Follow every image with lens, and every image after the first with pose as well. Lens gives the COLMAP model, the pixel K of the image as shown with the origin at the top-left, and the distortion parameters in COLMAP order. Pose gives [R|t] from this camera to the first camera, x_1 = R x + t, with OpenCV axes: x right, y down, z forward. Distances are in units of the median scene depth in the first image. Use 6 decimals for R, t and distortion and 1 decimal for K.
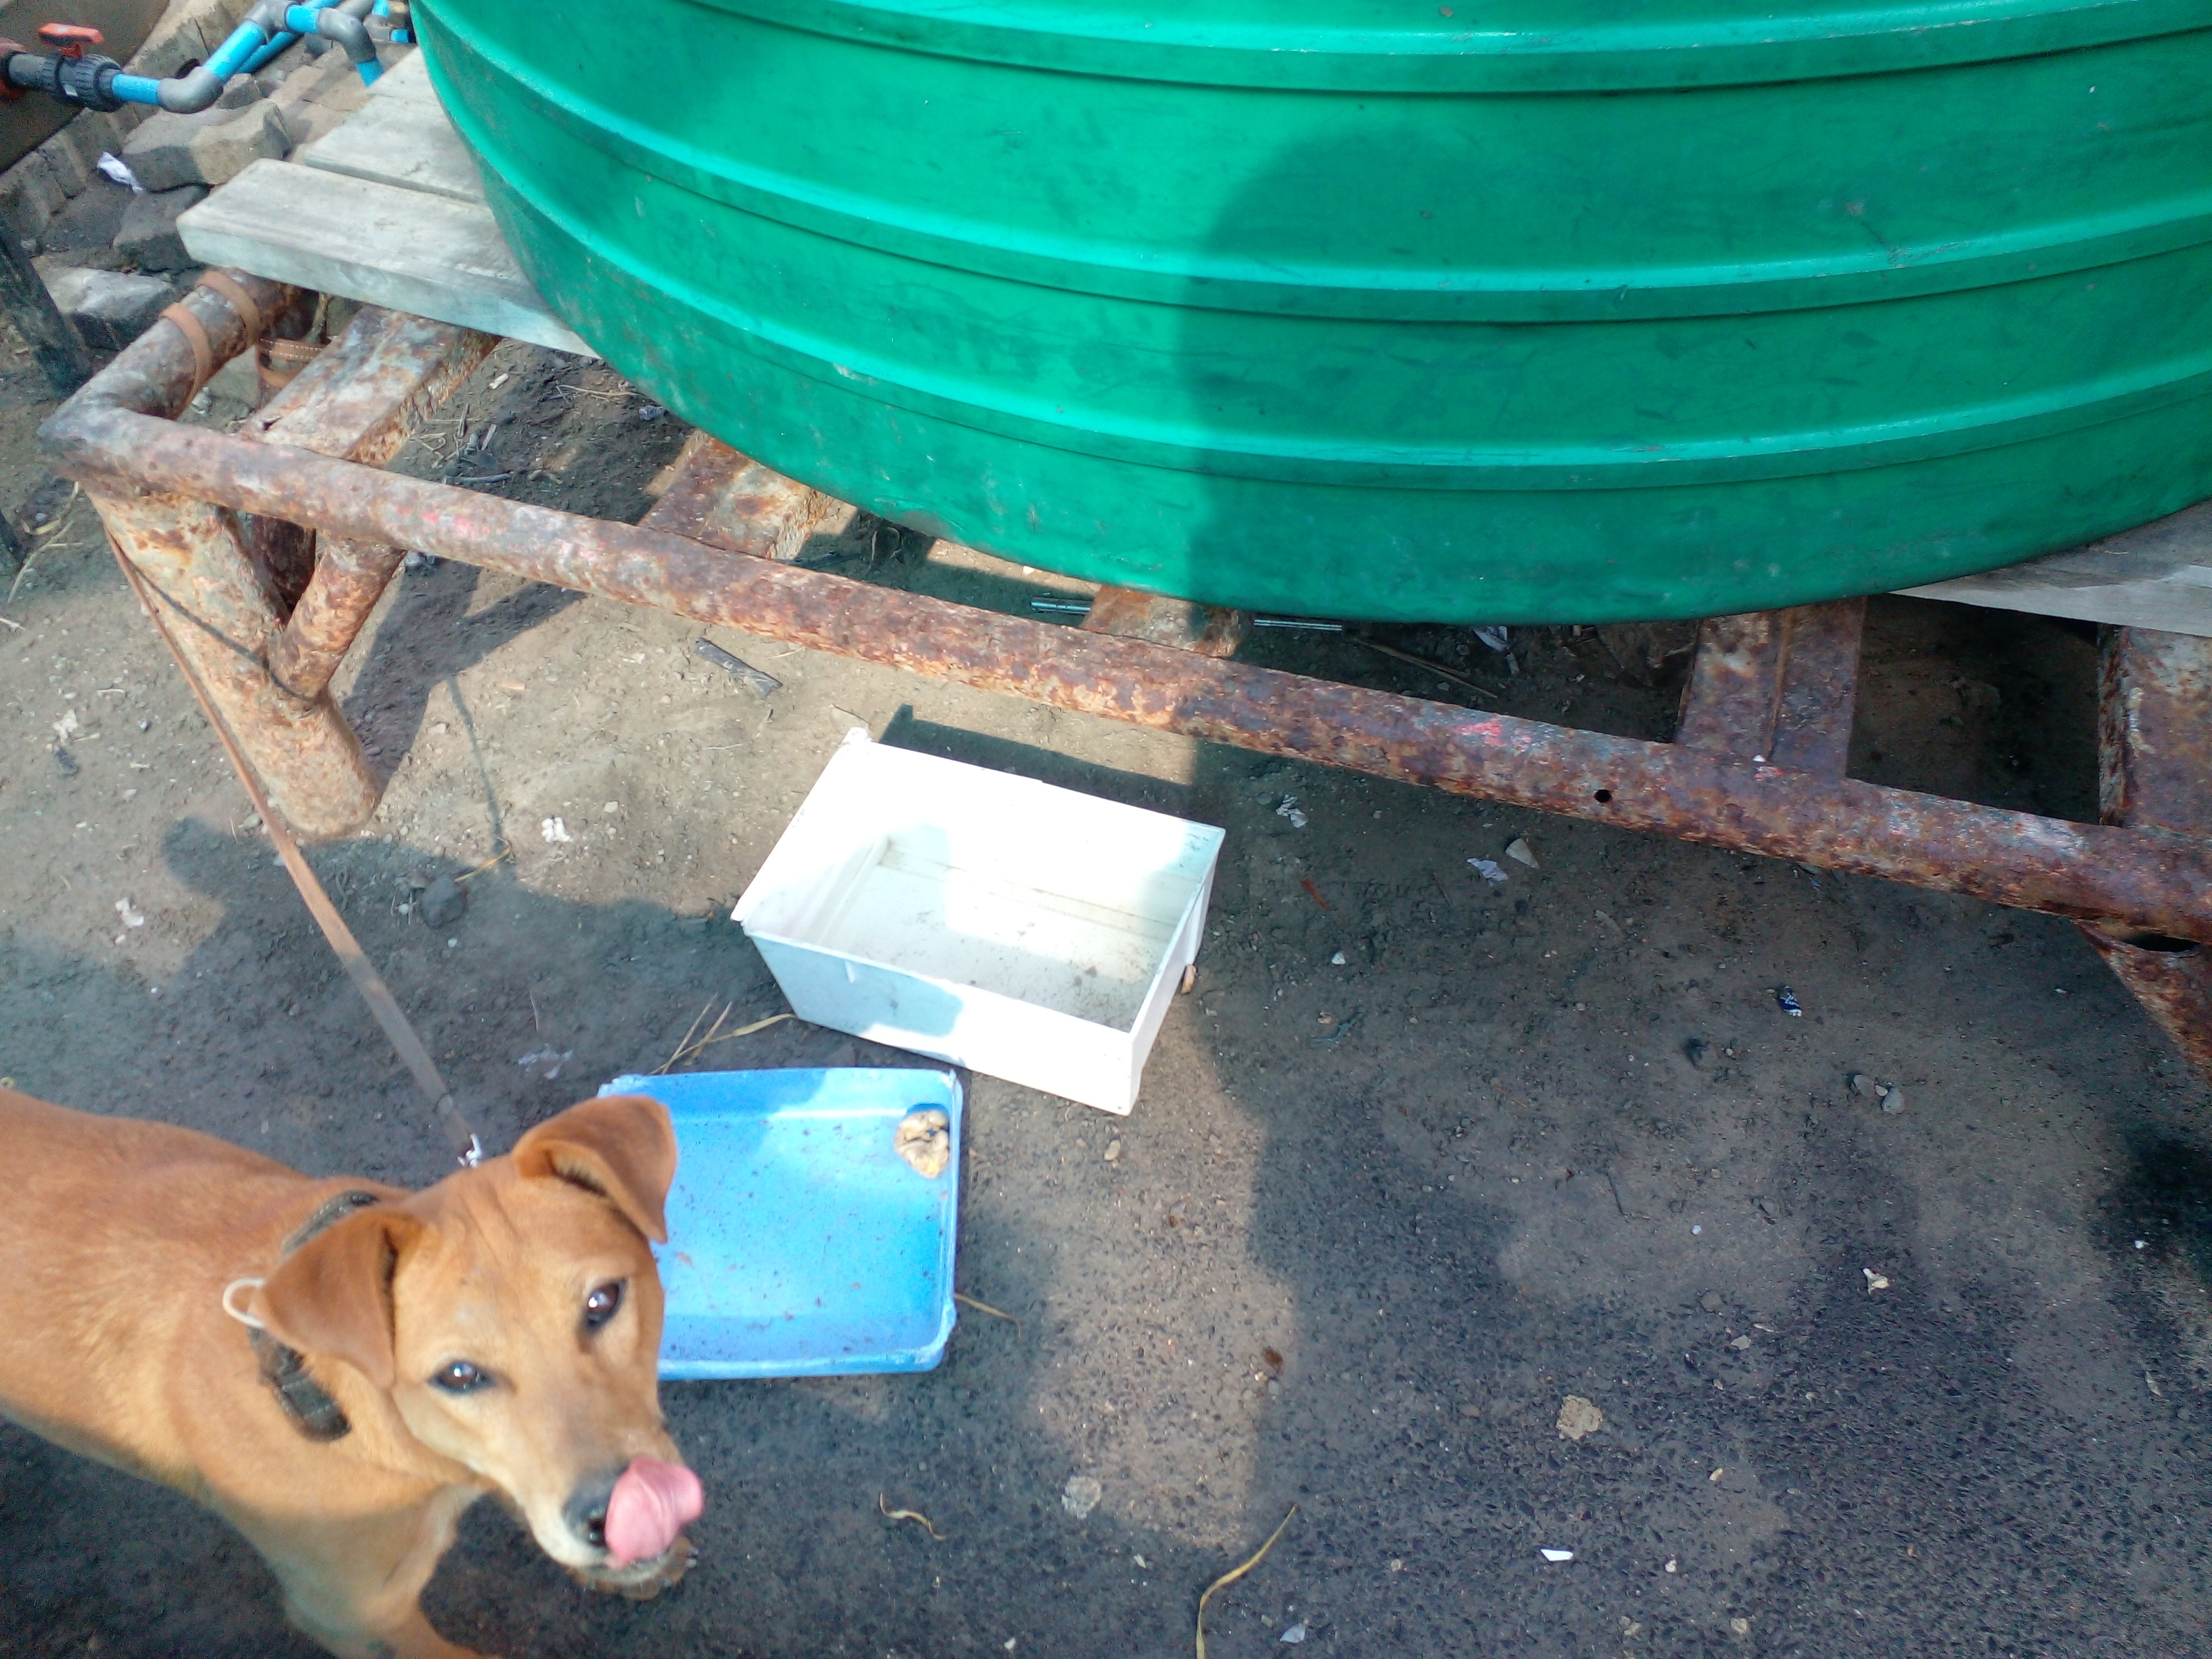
lens RADIAL K [[1762.5, 0, 1086.7], [0, 1762.5, 850.1], [0, 0, 1]] dist [0.051242, -0.083109]
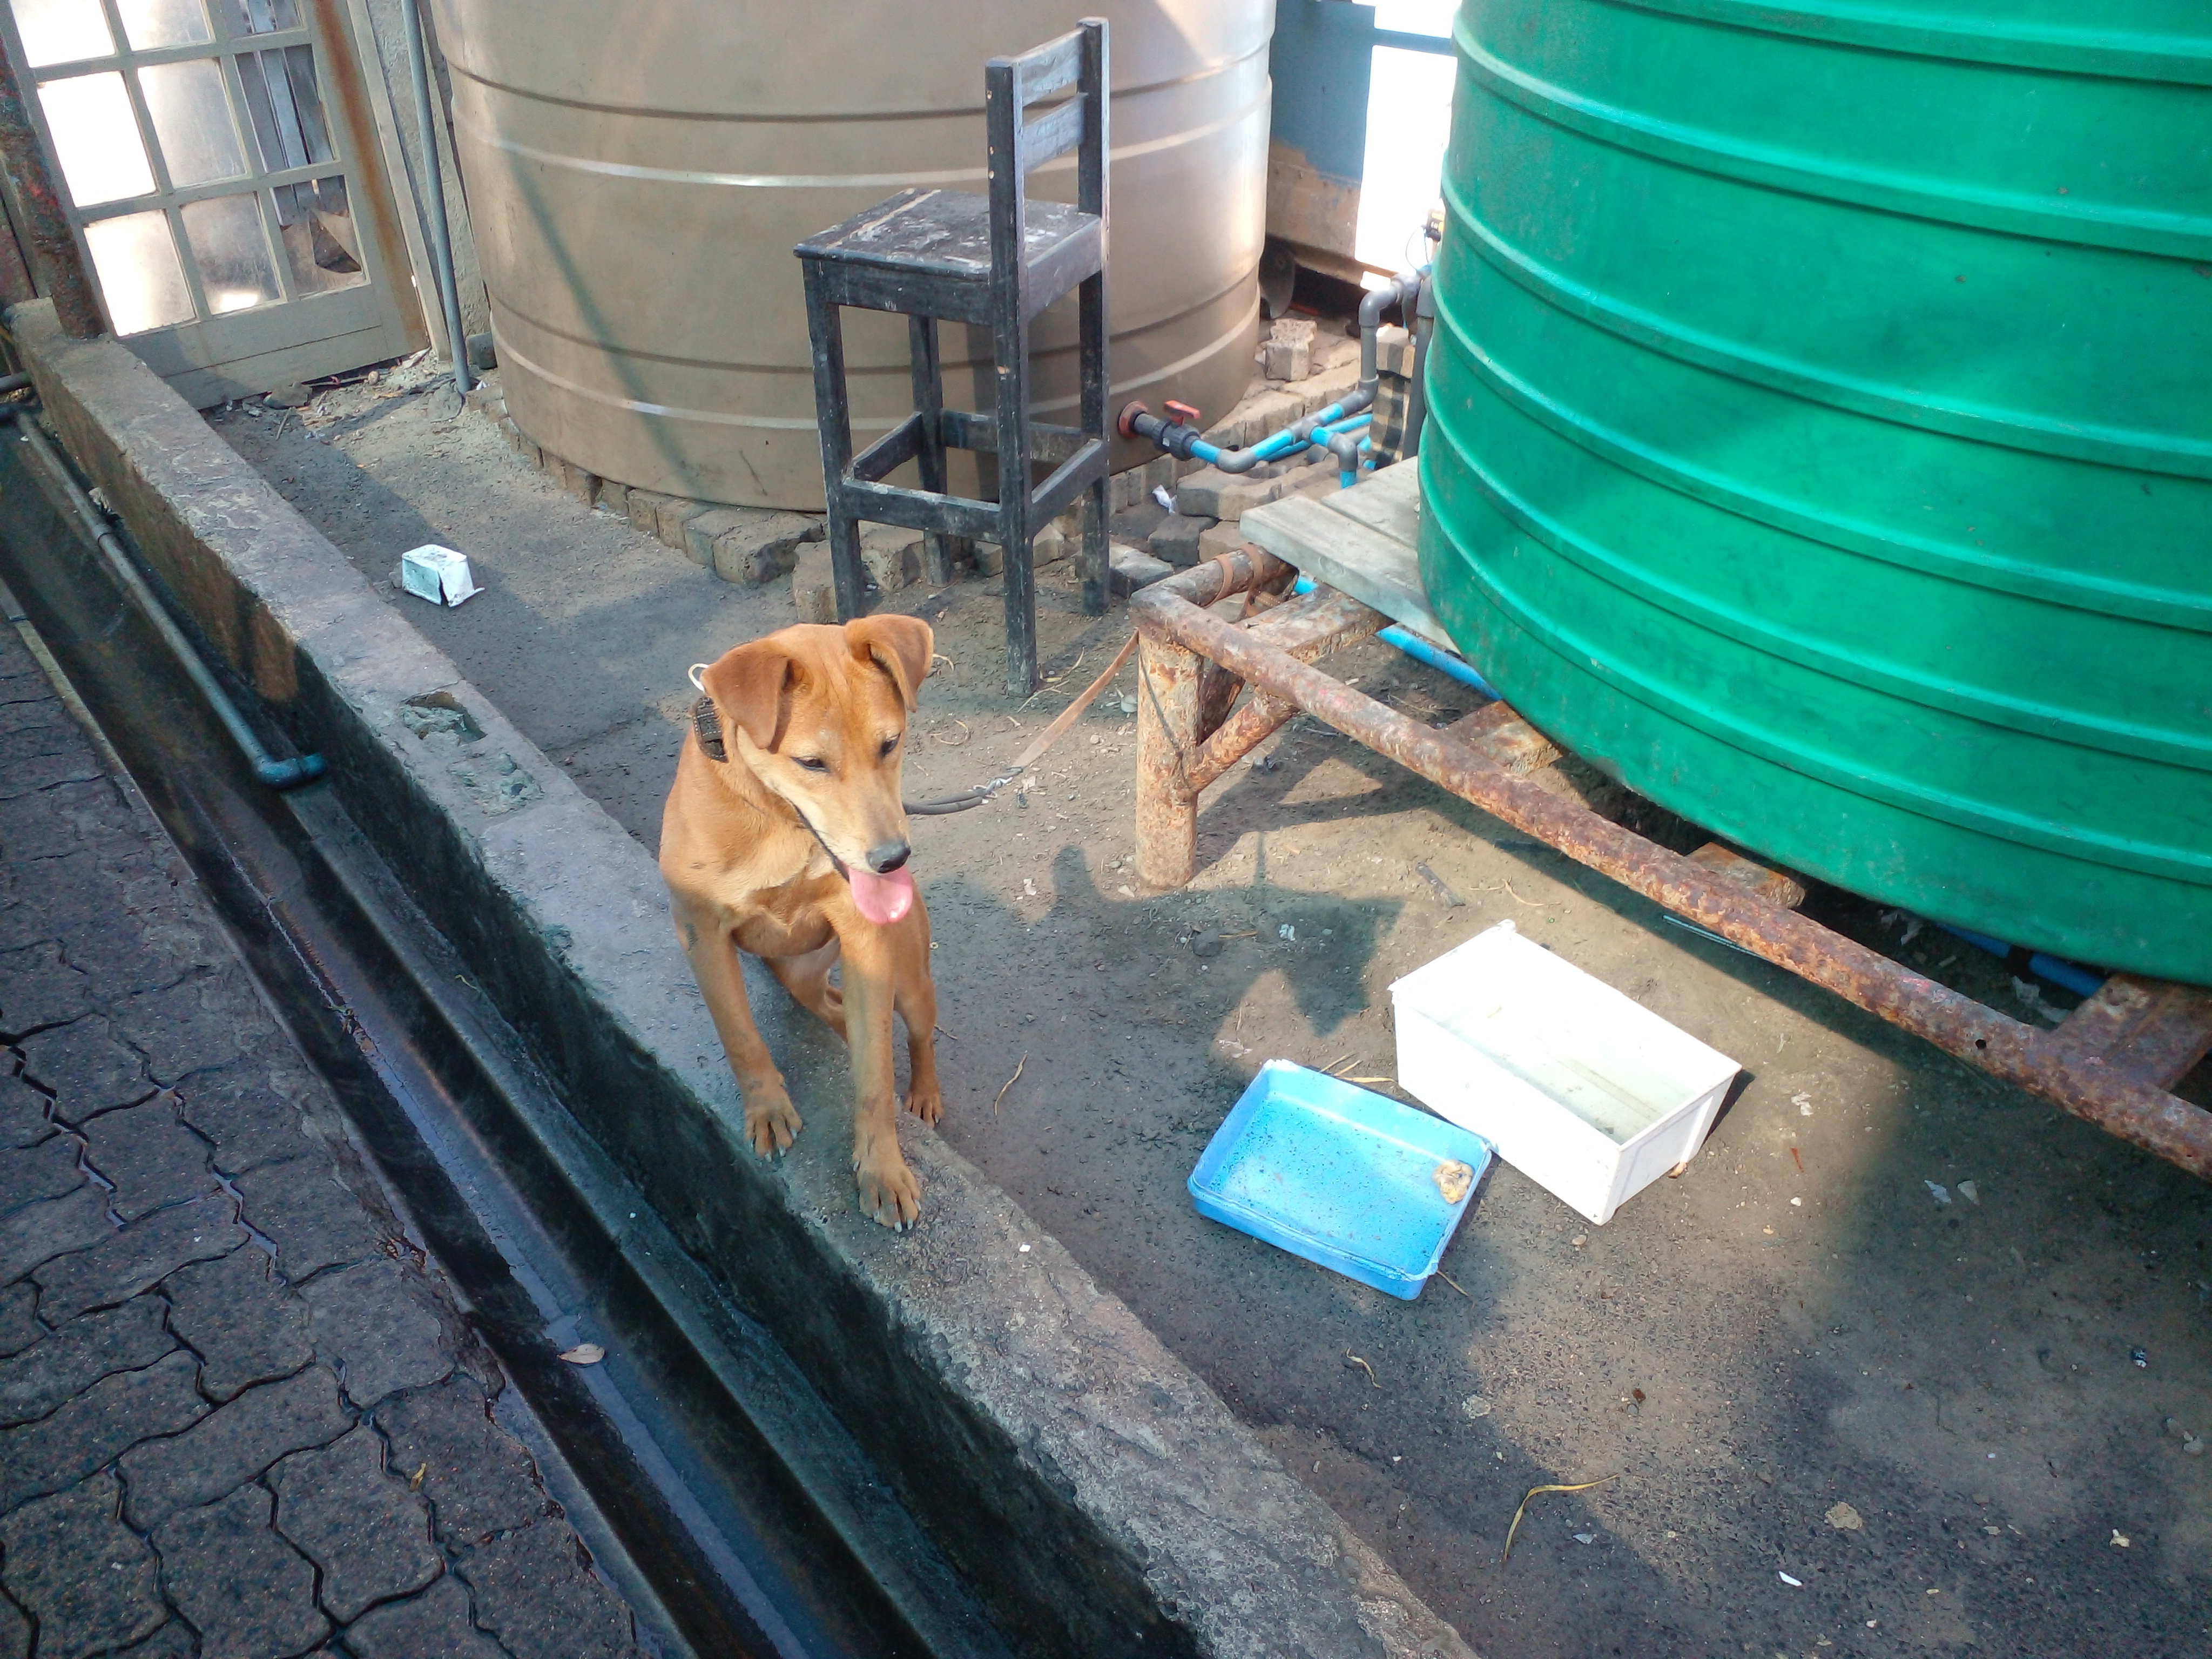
lens RADIAL K [[1762.5, 0, 1107.2], [0, 1762.5, 863.1], [0, 0, 1]] dist [0.051242, -0.083109]
pose [[0.868739, 0.323154, -0.375319, 0.132643], [-0.407189, 0.897418, -0.169820, 0.324430], [0.281940, 0.300355, 0.911206, -0.535326]]
